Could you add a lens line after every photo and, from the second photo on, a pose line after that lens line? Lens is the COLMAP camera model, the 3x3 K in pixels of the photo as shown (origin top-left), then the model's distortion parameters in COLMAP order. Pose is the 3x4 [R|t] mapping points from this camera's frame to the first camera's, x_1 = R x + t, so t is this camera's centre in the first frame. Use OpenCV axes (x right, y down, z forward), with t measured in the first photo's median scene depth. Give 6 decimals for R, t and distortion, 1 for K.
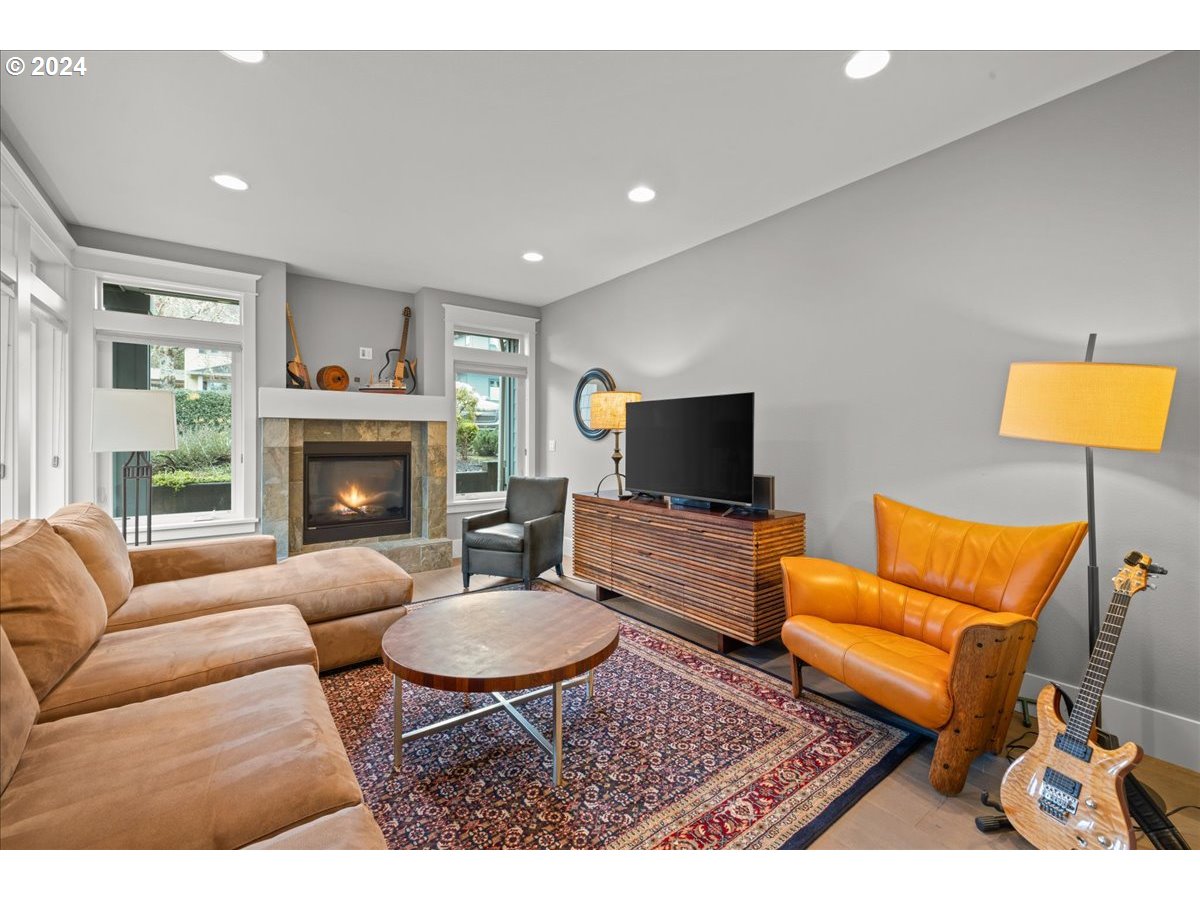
lens RADIAL K [[505.3, 0, 601.4], [0, 505.3, 438.7], [0, 0, 1]] dist [0.000592, 0.000101]
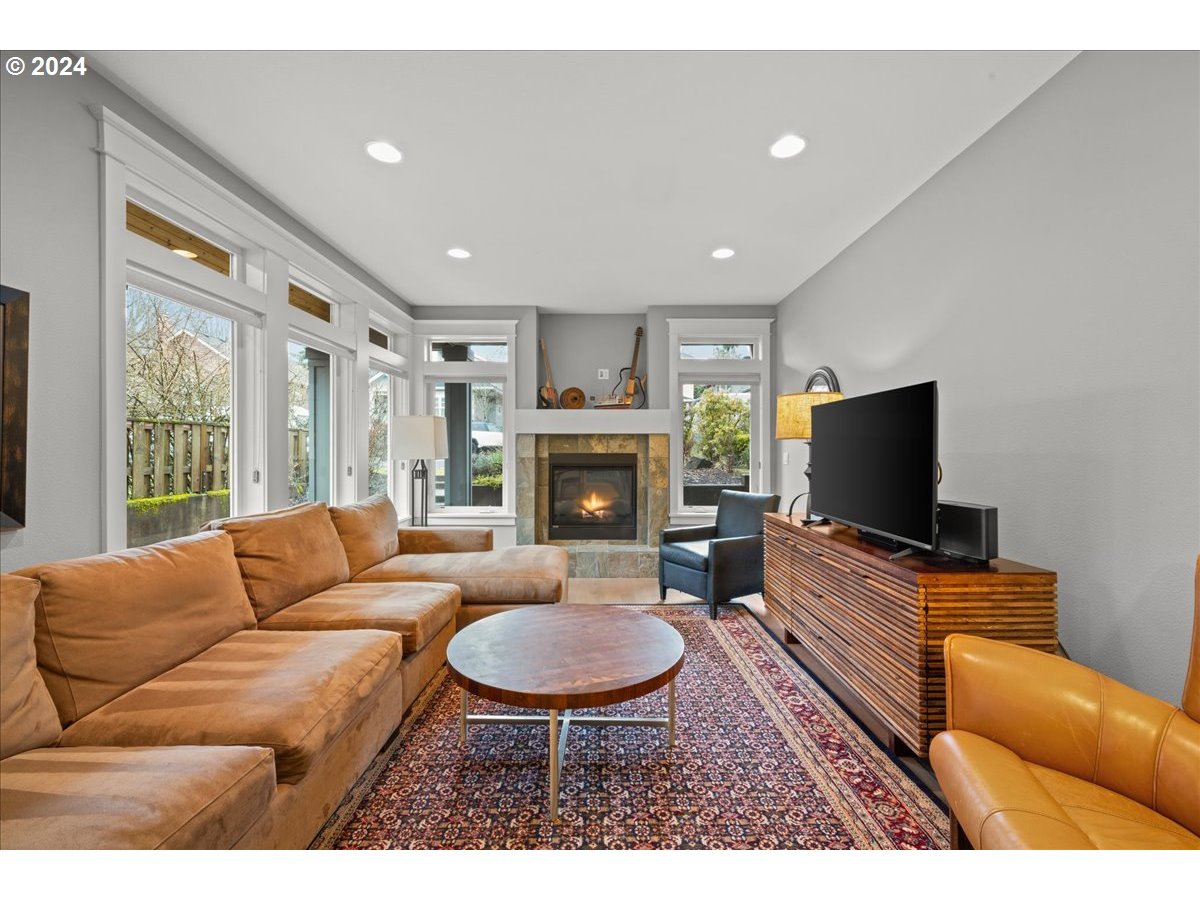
lens RADIAL K [[501.9, 0, 600.0], [0, 501.9, 450.0], [0, 0, 1]] dist [-0.000824, 0.000432]
pose [[0.797990, -0.002168, -0.602667, 0.347268], [0.000510, 0.999996, -0.002923, 0.002842], [0.602670, 0.002025, 0.797988, 0.199879]]
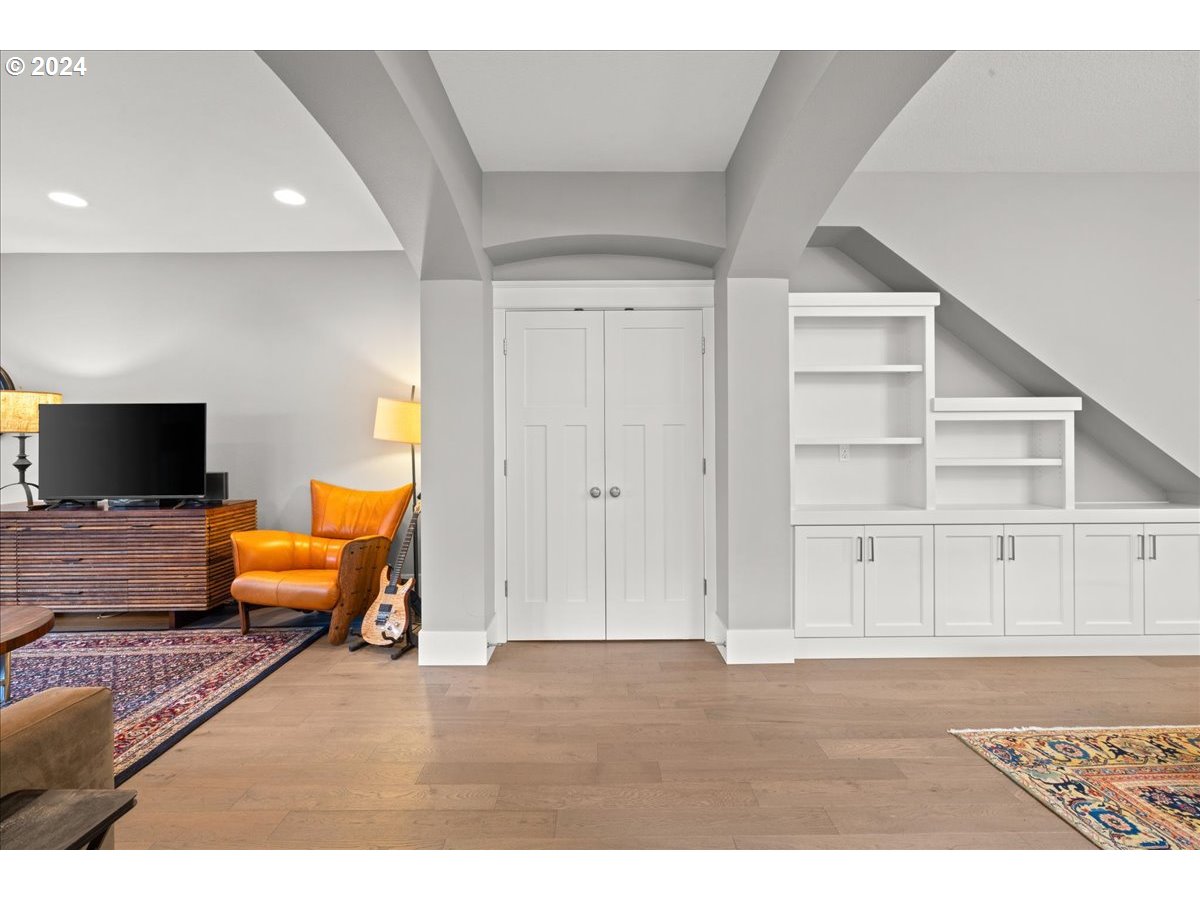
lens RADIAL K [[505.3, 0, 601.4], [0, 505.3, 438.7], [0, 0, 1]] dist [0.000592, 0.000101]
pose [[0.595799, -0.004176, 0.803123, -0.105551], [0.009928, 0.999948, -0.002165, 0.005501], [-0.803072, 0.009263, 0.595810, -0.479202]]
